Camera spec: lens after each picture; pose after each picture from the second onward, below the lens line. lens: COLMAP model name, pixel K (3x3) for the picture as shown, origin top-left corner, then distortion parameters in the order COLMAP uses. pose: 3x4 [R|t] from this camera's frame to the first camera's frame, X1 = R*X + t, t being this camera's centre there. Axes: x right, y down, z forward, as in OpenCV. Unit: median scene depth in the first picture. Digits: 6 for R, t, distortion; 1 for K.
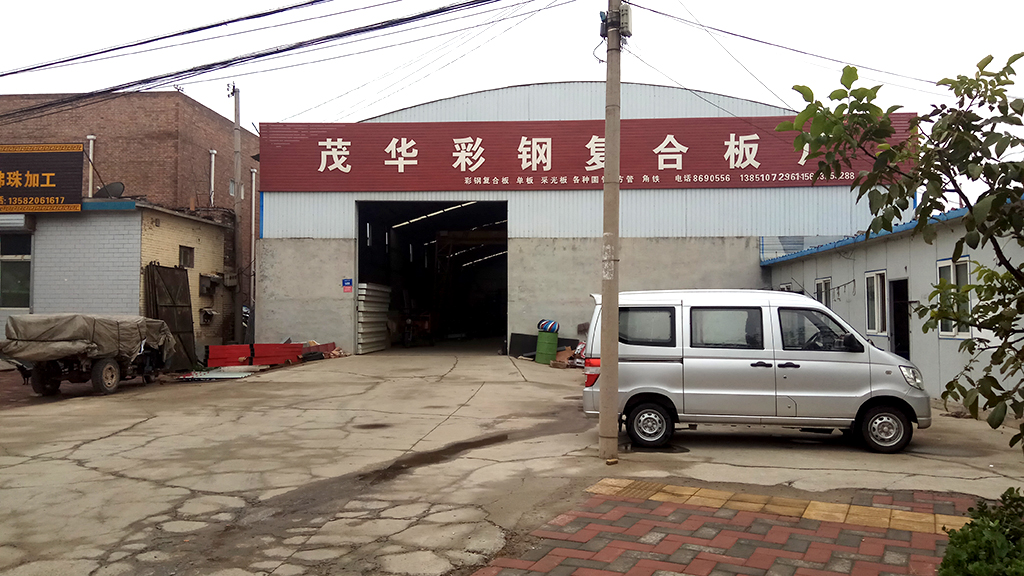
lens RADIAL K [[764.8, 0, 512.0], [0, 764.8, 288.0], [0, 0, 1]] dist [0.130964, -0.211476]
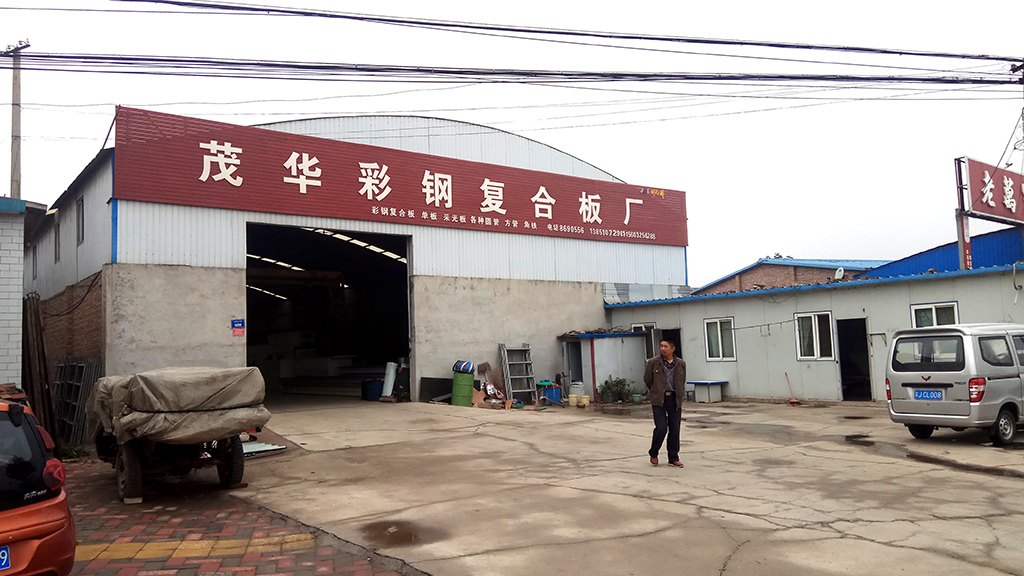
lens RADIAL K [[764.8, 0, 512.0], [0, 764.8, 288.0], [0, 0, 1]] dist [0.130964, -0.211476]
pose [[0.762063, 0.026946, 0.646942, -0.519454], [0.010485, 0.998489, -0.053939, 0.002167], [-0.647418, 0.047889, 0.760629, 0.210950]]
